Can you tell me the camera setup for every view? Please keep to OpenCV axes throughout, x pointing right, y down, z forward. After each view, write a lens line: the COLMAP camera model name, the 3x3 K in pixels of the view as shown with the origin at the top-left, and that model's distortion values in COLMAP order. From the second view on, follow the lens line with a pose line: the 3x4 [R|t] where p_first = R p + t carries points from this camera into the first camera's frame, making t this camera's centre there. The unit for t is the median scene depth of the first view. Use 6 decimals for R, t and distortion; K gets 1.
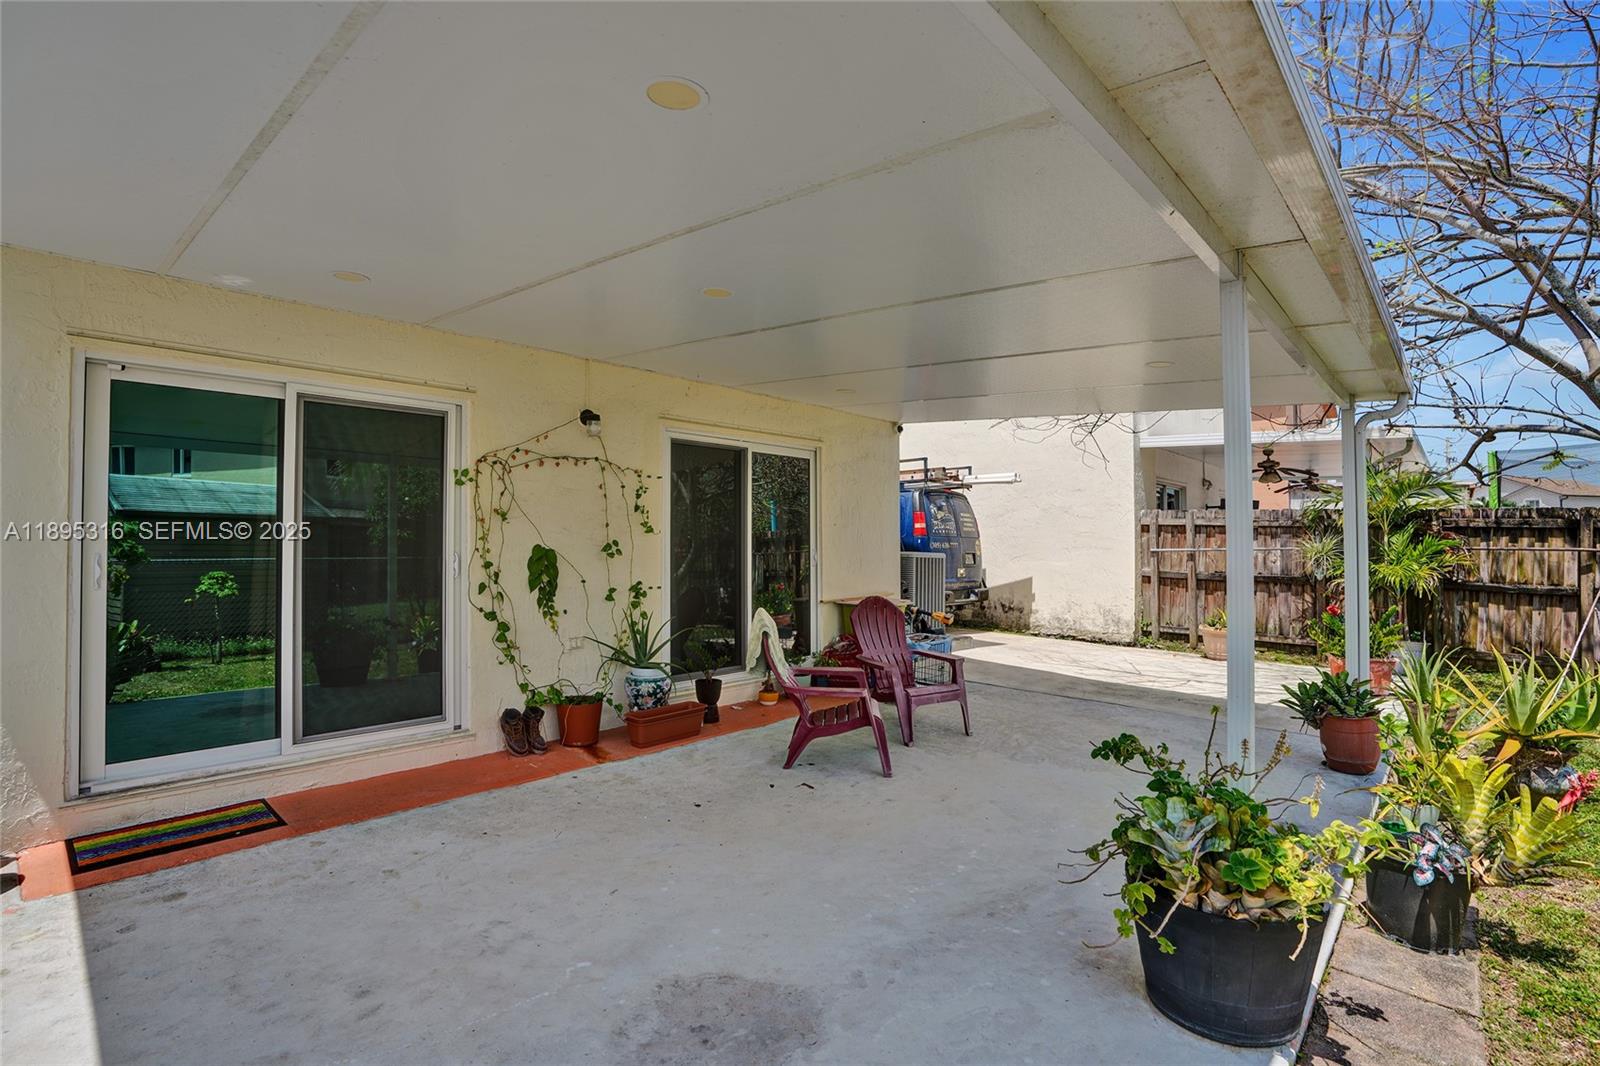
lens RADIAL K [[763.2, 0, 811.4], [0, 763.2, 533.9], [0, 0, 1]] dist [-0.050153, 0.015288]
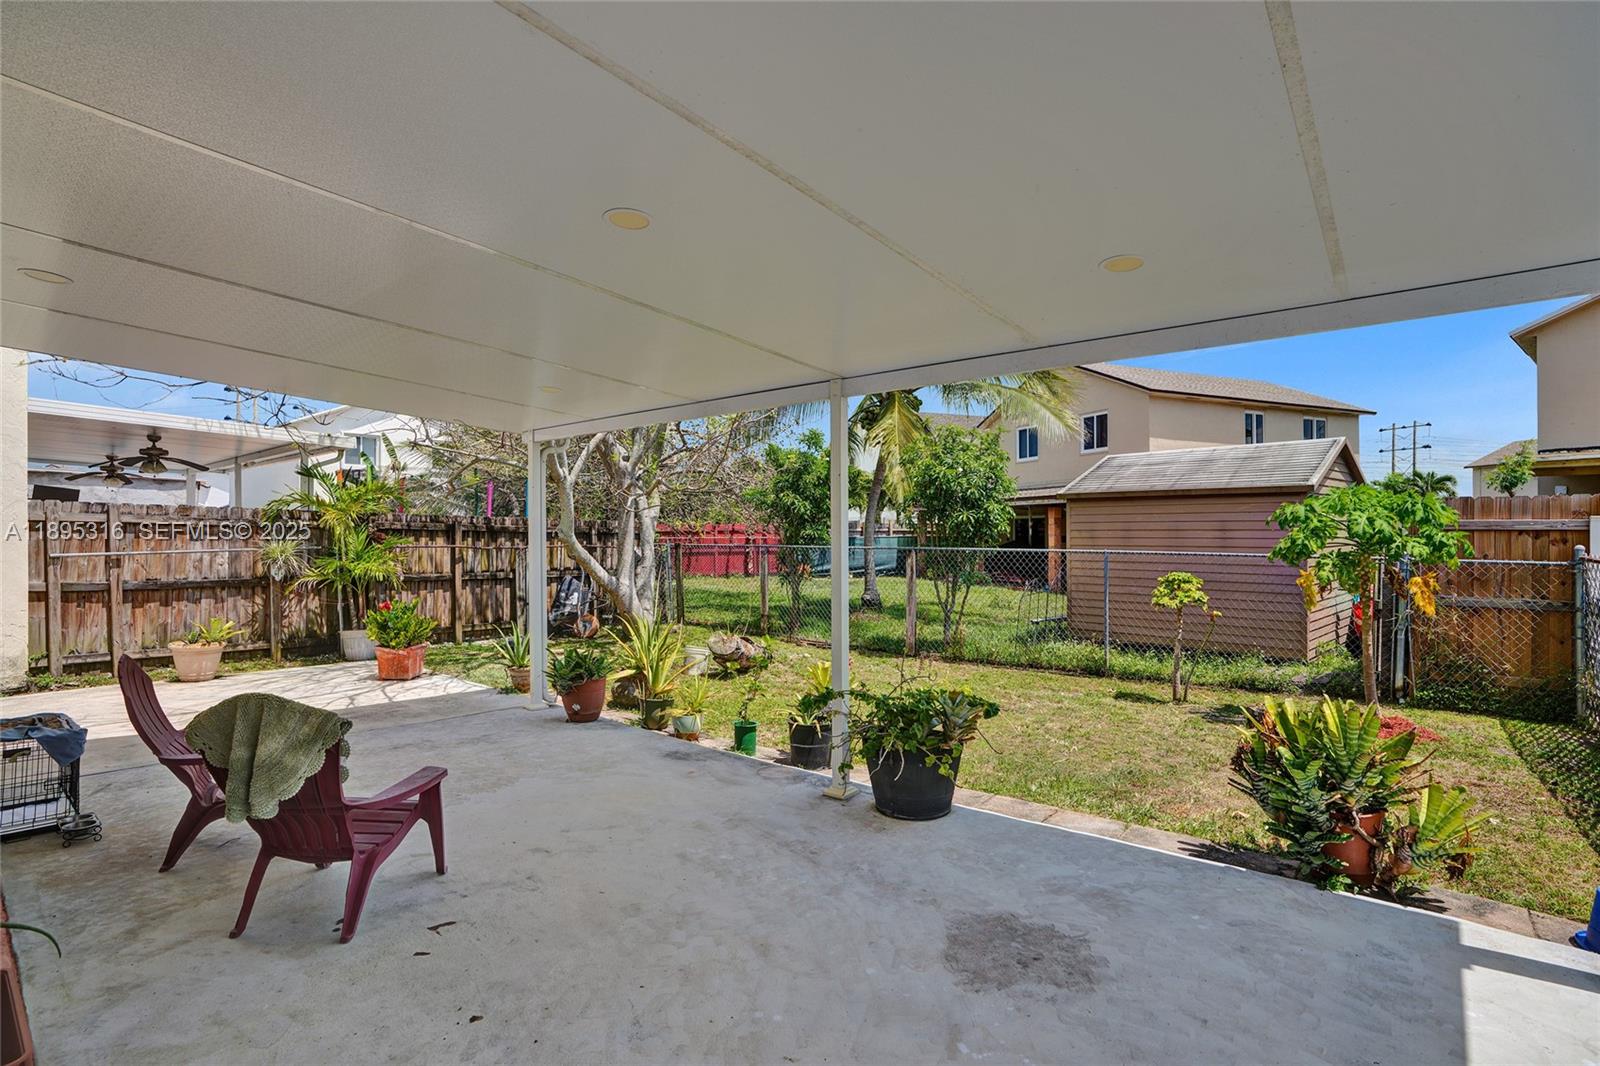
lens RADIAL K [[763.2, 0, 806.4], [0, 763.2, 529.0], [0, 0, 1]] dist [-0.050153, 0.015288]
pose [[-0.045540, 0.003317, 0.998957, -0.430209], [-0.012597, 0.999913, -0.003895, -0.015006], [-0.998883, -0.012761, -0.045494, 0.445689]]
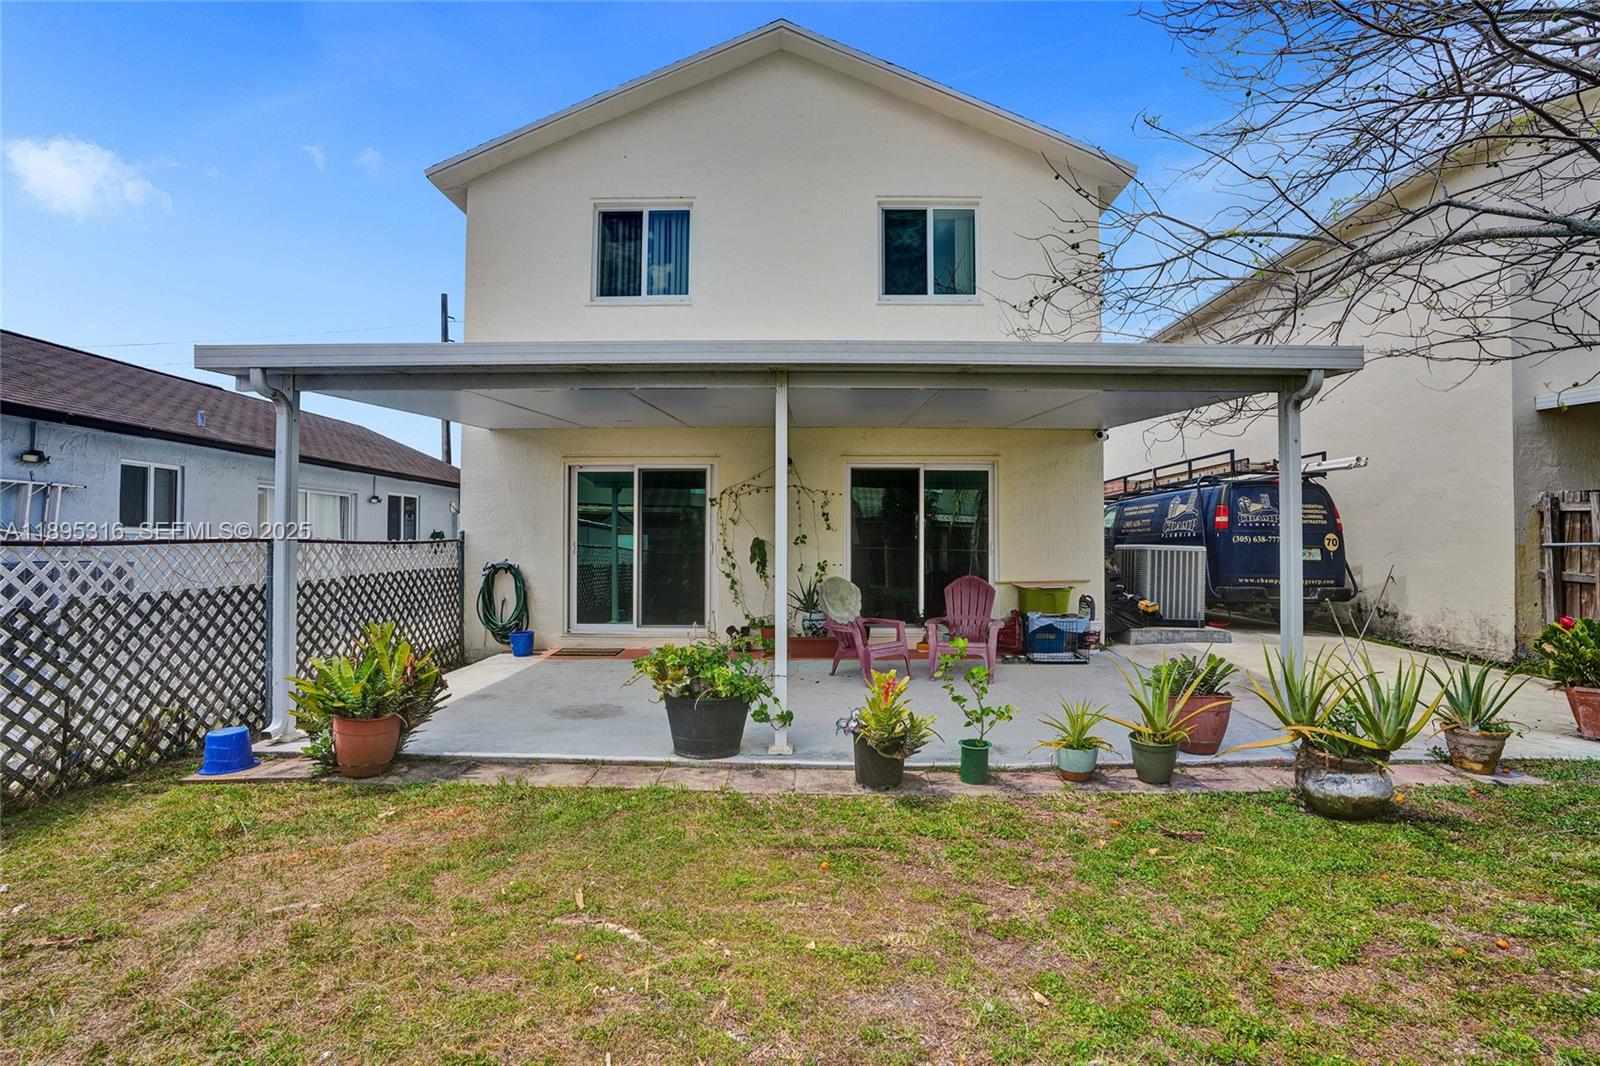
lens RADIAL K [[763.2, 0, 802.5], [0, 763.2, 560.0], [0, 0, 1]] dist [-0.050153, 0.015288]
pose [[0.658078, 0.011395, -0.752863, 0.751488], [0.010813, 0.999639, 0.024581, 0.016872], [0.752872, -0.024317, 0.657718, -0.069517]]
